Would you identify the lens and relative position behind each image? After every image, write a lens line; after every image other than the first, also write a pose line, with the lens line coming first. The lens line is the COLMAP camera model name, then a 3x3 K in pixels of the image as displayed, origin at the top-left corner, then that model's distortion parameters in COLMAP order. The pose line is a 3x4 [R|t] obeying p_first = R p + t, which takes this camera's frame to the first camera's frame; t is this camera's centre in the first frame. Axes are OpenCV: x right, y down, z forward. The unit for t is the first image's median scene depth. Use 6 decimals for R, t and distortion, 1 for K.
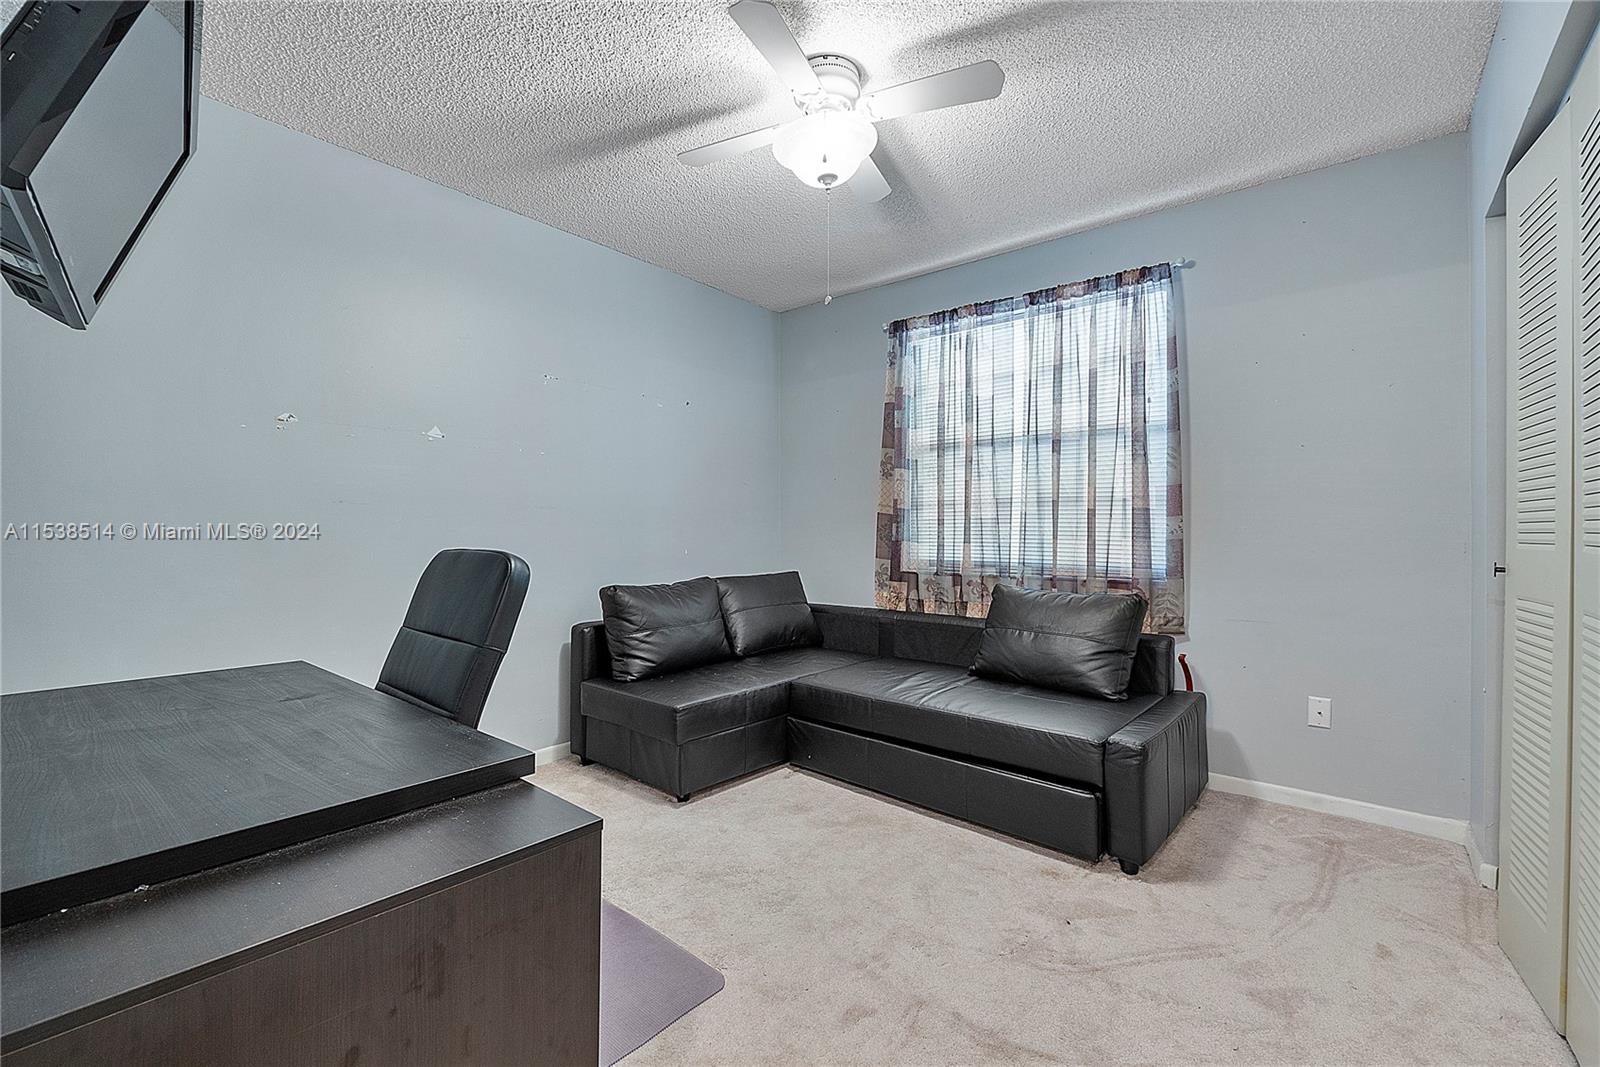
lens RADIAL K [[677.9, 0, 794.2], [0, 677.9, 538.5], [0, 0, 1]] dist [-0.004058, -0.000996]
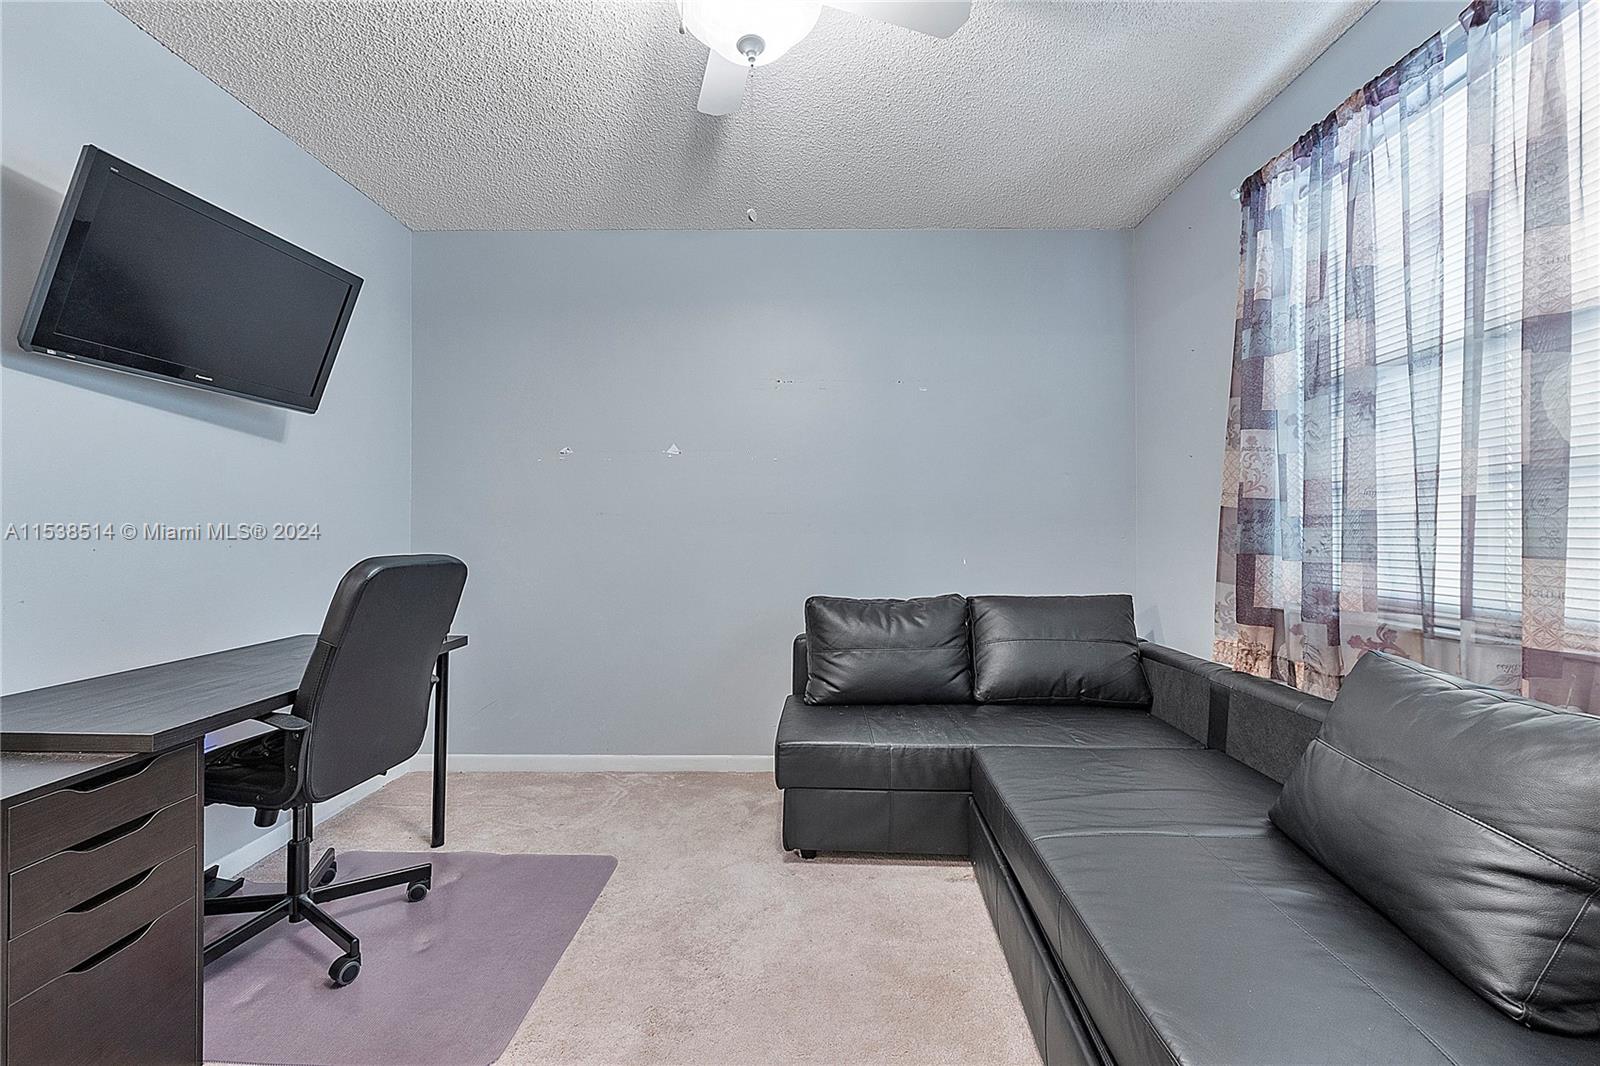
lens RADIAL K [[677.9, 0, 798.8], [0, 677.9, 526.9], [0, 0, 1]] dist [-0.004058, -0.000996]
pose [[0.626656, -0.008503, -0.779250, 0.378041], [-0.005857, 0.999861, -0.015621, -0.008702], [0.779274, 0.014354, 0.626519, 0.351968]]
